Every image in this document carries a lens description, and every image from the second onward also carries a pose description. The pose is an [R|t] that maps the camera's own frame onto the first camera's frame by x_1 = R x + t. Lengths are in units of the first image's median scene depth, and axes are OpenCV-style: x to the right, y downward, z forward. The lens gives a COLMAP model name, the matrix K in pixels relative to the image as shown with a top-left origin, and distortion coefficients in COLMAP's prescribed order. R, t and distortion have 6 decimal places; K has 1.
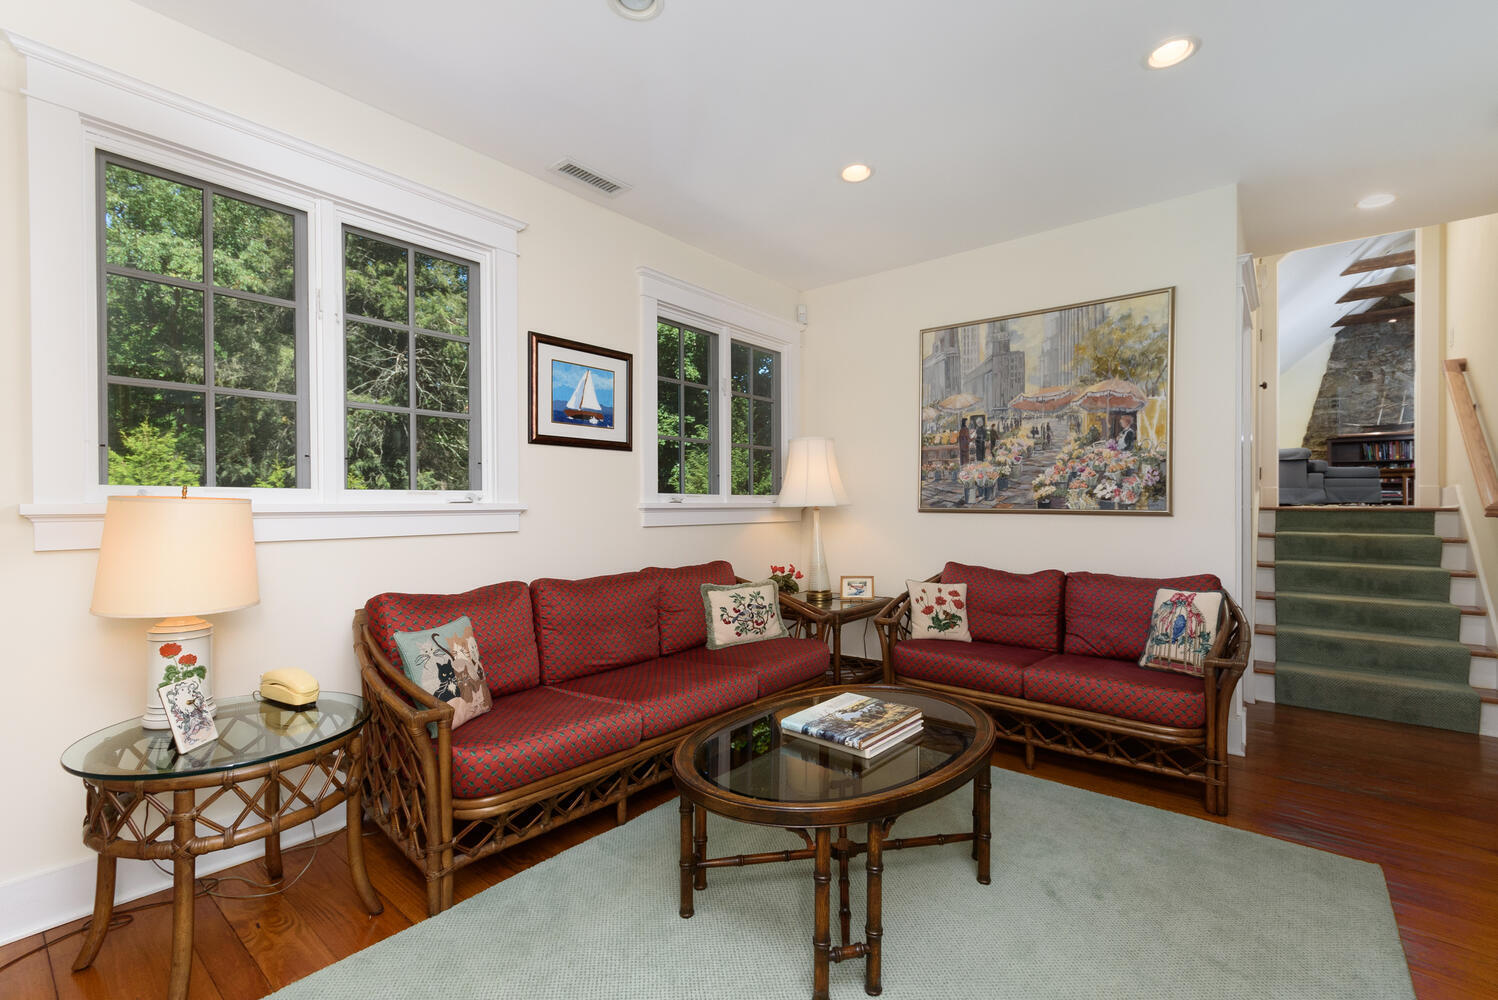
lens RADIAL K [[694.2, 0, 702.1], [0, 694.2, 509.5], [0, 0, 1]] dist [-0.004194, -0.000178]
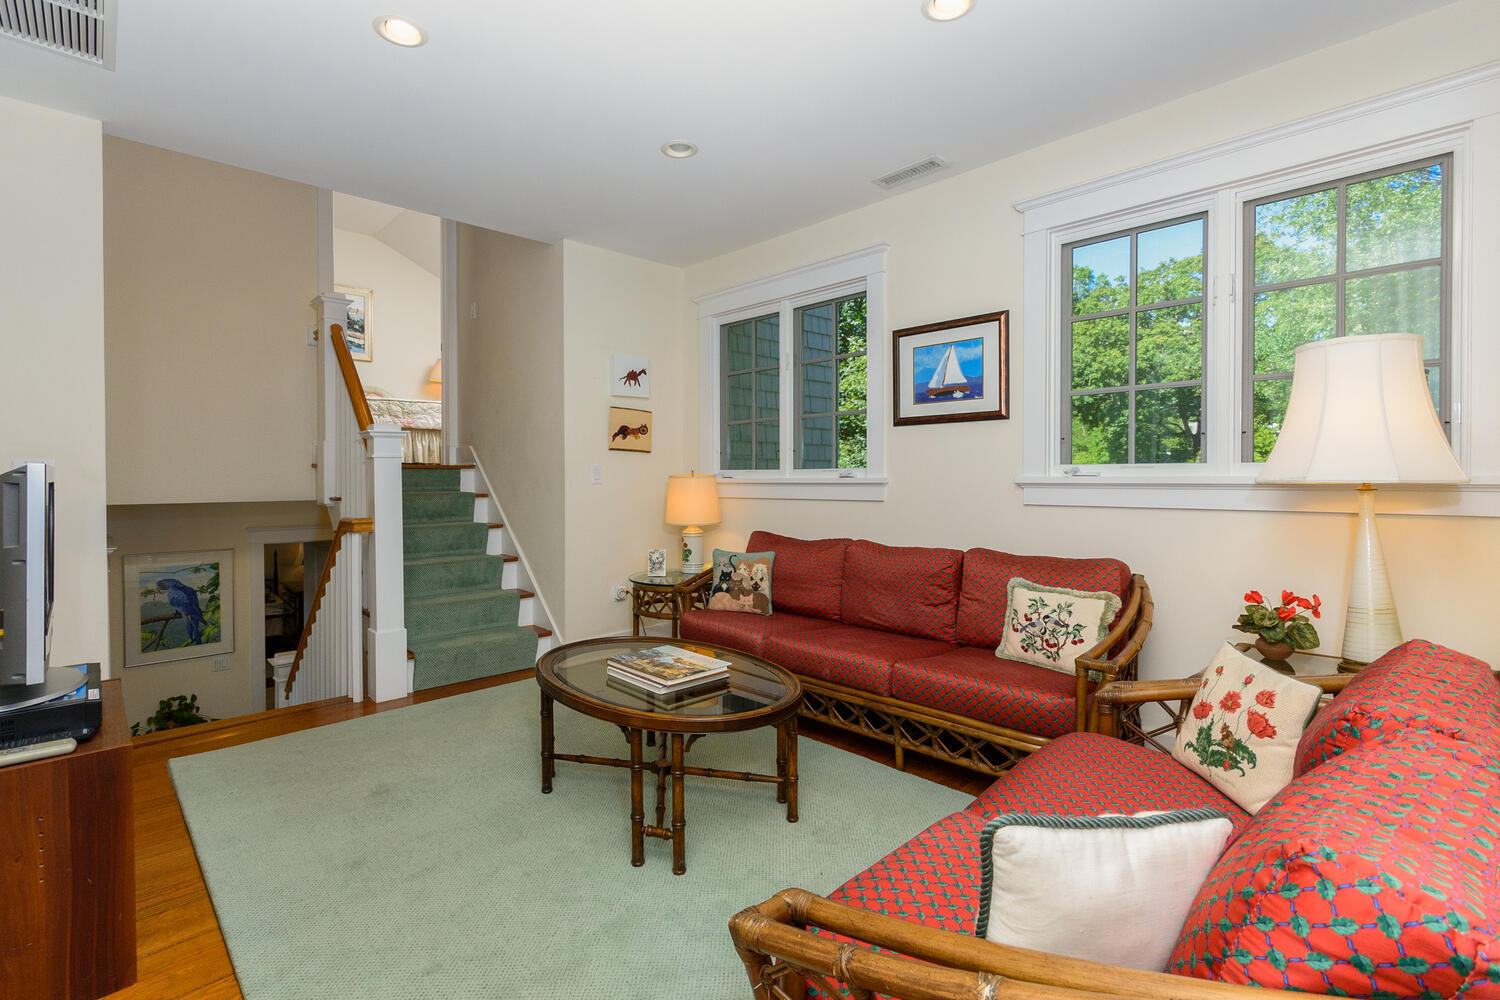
lens RADIAL K [[701.8, 0, 744.5], [0, 701.8, 478.5], [0, 0, 1]] dist [0.002818, 0.000201]
pose [[-0.104570, 0.004534, -0.994507, 0.876054], [-0.003238, 0.999983, 0.004899, -0.010789], [0.994512, 0.003733, -0.104554, 0.796329]]
